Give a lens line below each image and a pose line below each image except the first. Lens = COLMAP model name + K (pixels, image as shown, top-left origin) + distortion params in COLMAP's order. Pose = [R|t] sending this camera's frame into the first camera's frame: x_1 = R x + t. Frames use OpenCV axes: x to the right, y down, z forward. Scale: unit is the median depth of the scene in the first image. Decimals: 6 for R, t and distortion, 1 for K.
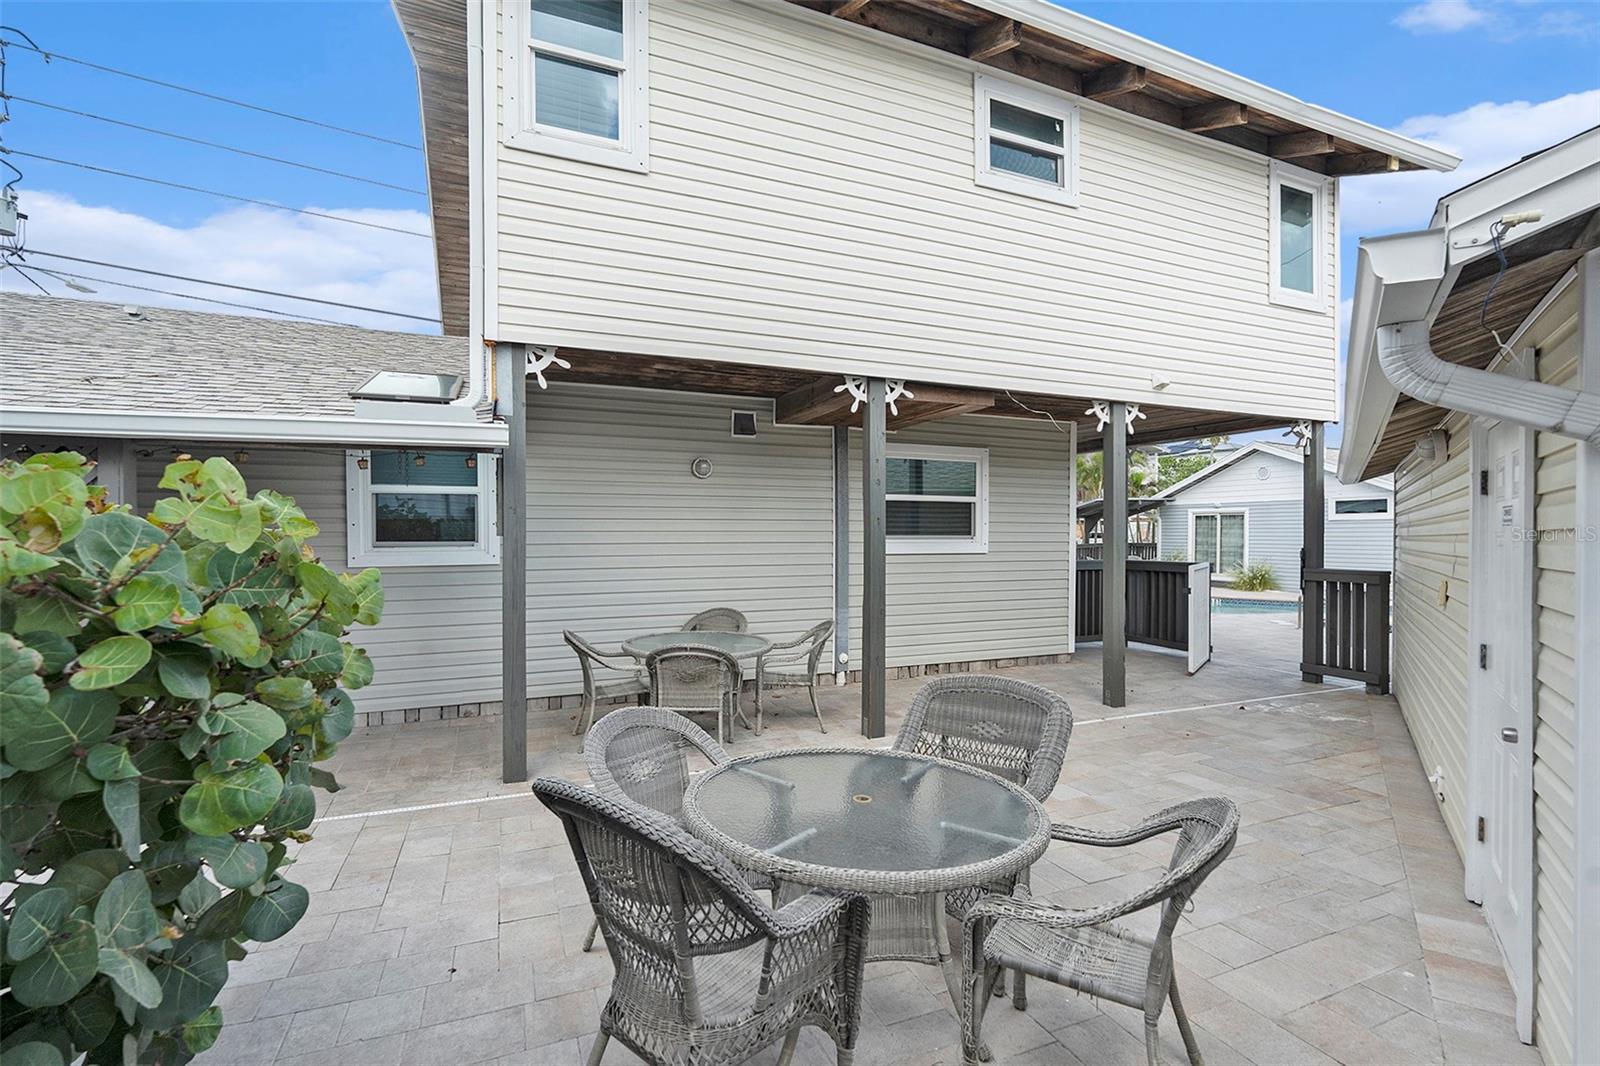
lens RADIAL K [[713.8, 0, 807.8], [0, 713.8, 531.4], [0, 0, 1]] dist [0.000204, -0.000538]
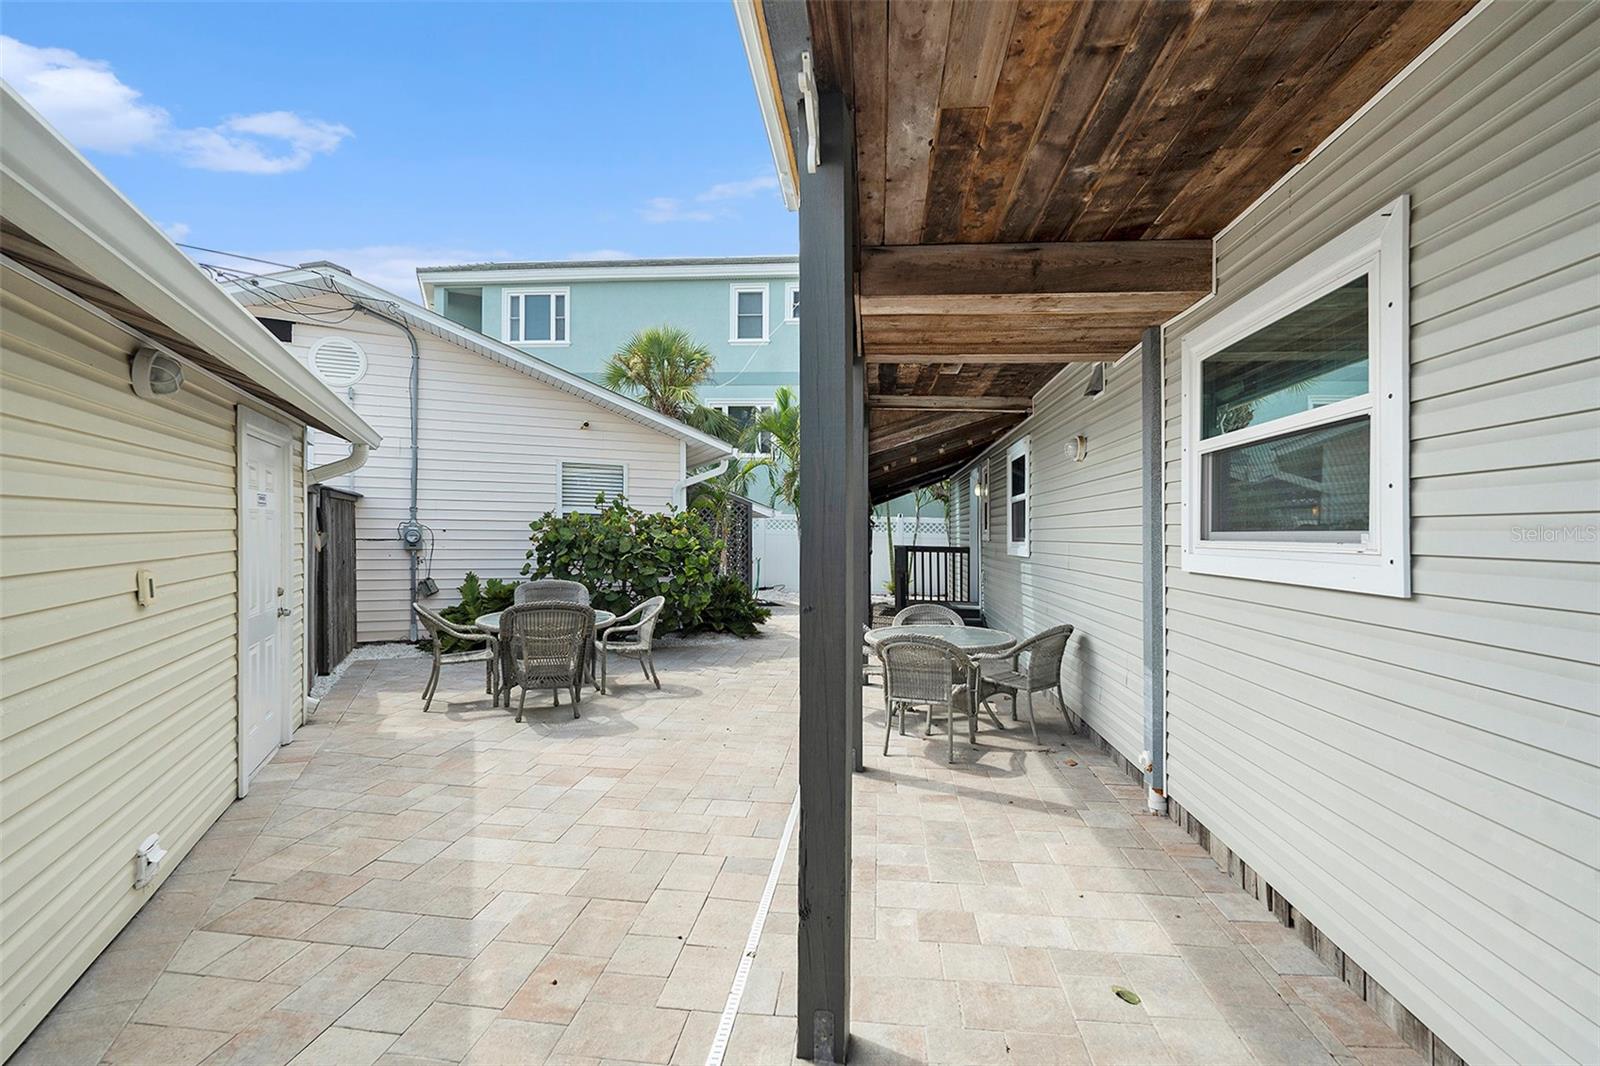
lens RADIAL K [[713.8, 0, 805.2], [0, 713.8, 534.0], [0, 0, 1]] dist [0.000204, -0.000538]
pose [[-0.486358, -0.009362, -0.873709, 1.151659], [-0.018670, 0.999826, -0.000320, 0.021480], [0.873560, 0.016156, -0.486448, 1.840404]]
